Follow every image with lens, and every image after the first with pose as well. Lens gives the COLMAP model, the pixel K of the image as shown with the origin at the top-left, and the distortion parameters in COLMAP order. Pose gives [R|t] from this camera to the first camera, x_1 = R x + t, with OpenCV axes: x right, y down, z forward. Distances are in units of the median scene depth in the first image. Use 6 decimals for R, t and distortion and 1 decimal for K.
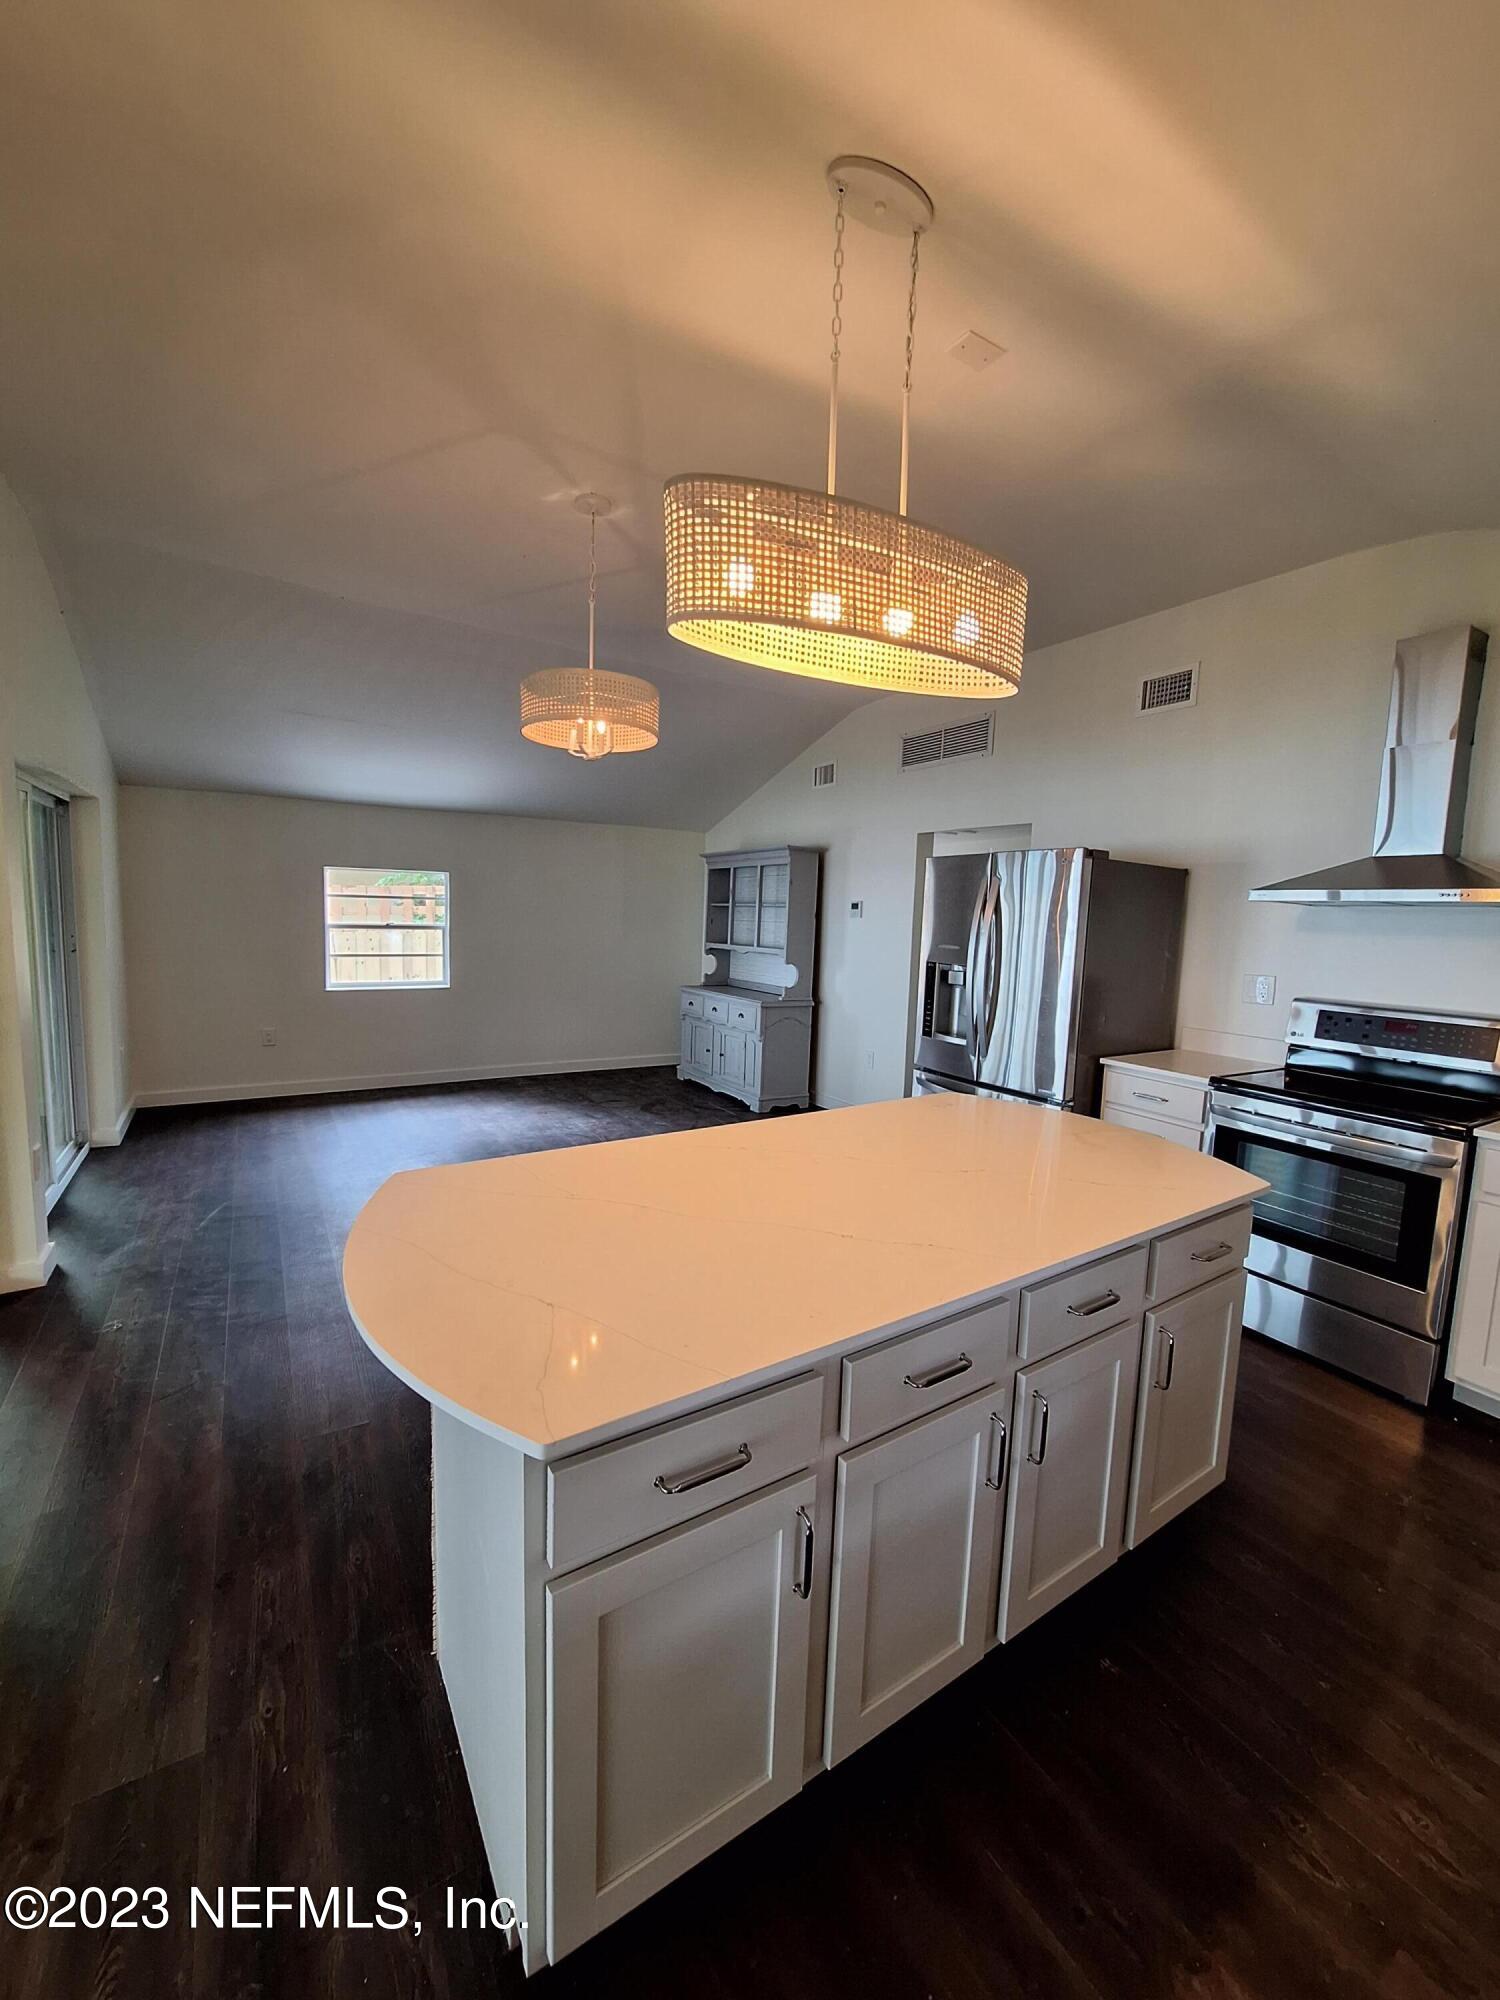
lens RADIAL K [[785.7, 0, 750.0], [0, 785.7, 1000.0], [0, 0, 1]] dist [-0.005786, -0.000241]
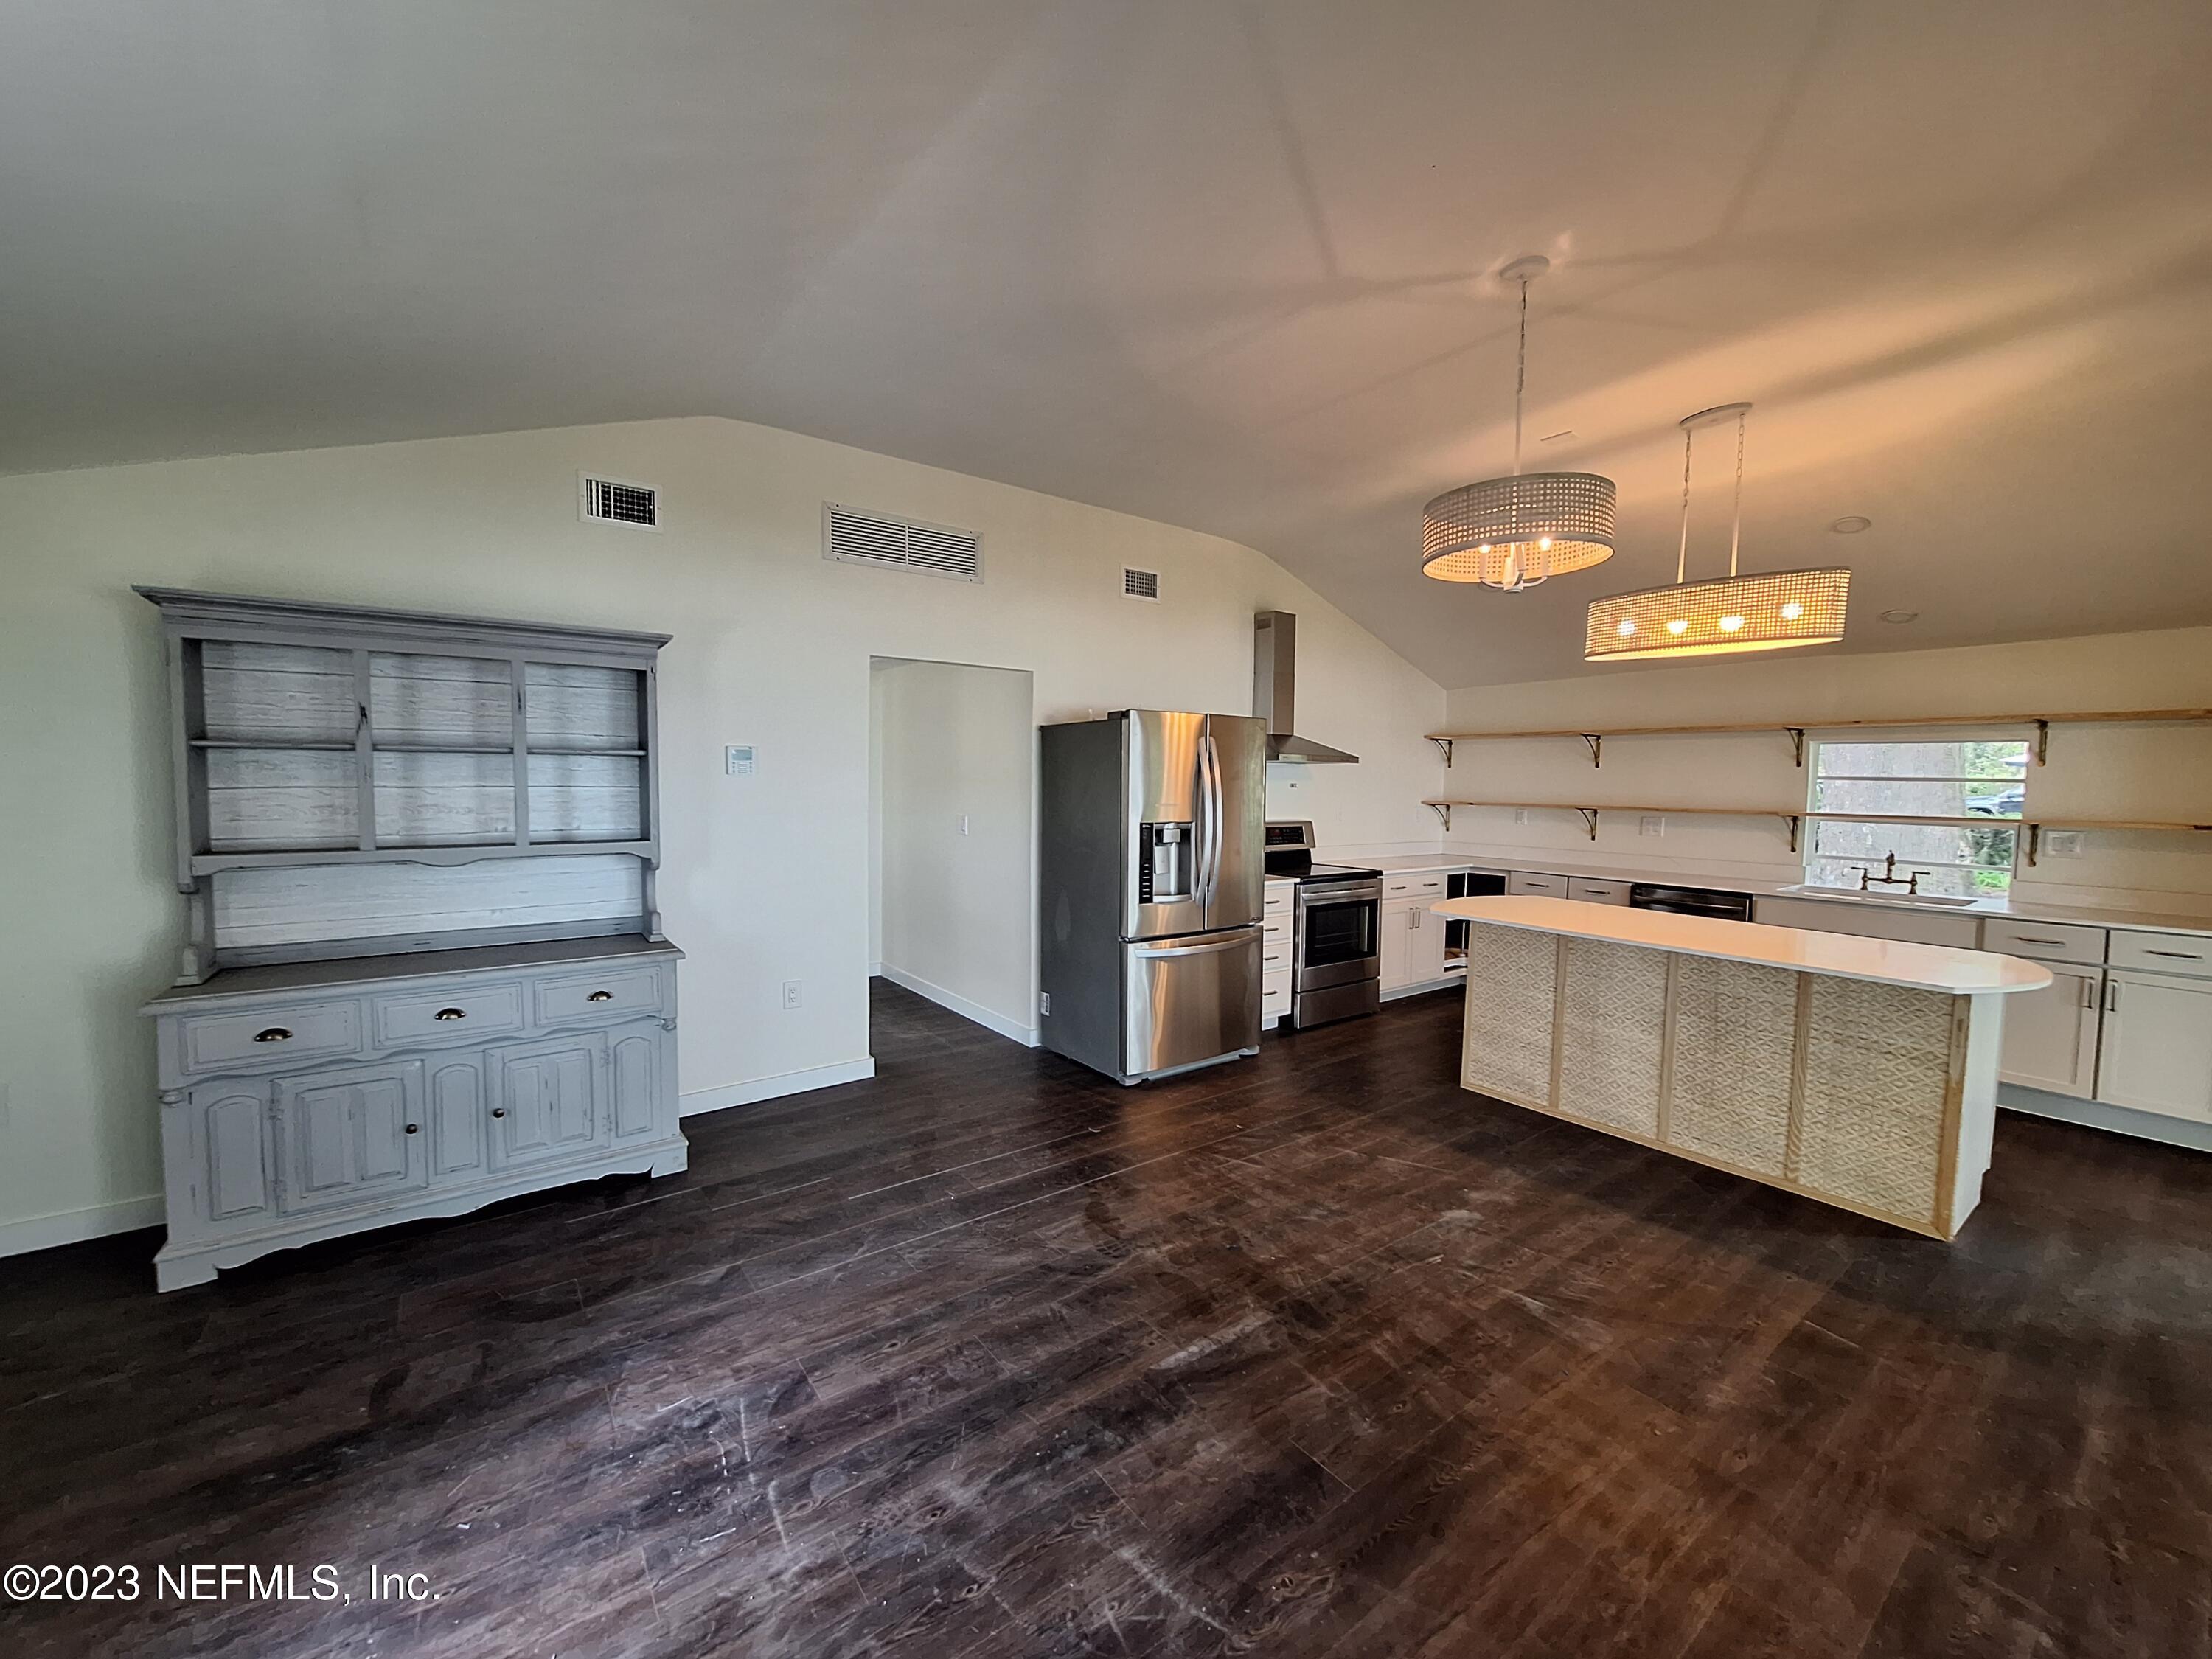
lens RADIAL K [[869.0, 0, 1103.0], [0, 869.0, 831.1], [0, 0, 1]] dist [-0.005786, -0.000241]
pose [[-0.069192, -0.094187, 0.993147, -0.713412], [0.094933, 0.990394, 0.100540, -0.132836], [-0.993076, 0.101239, -0.059586, 1.002665]]
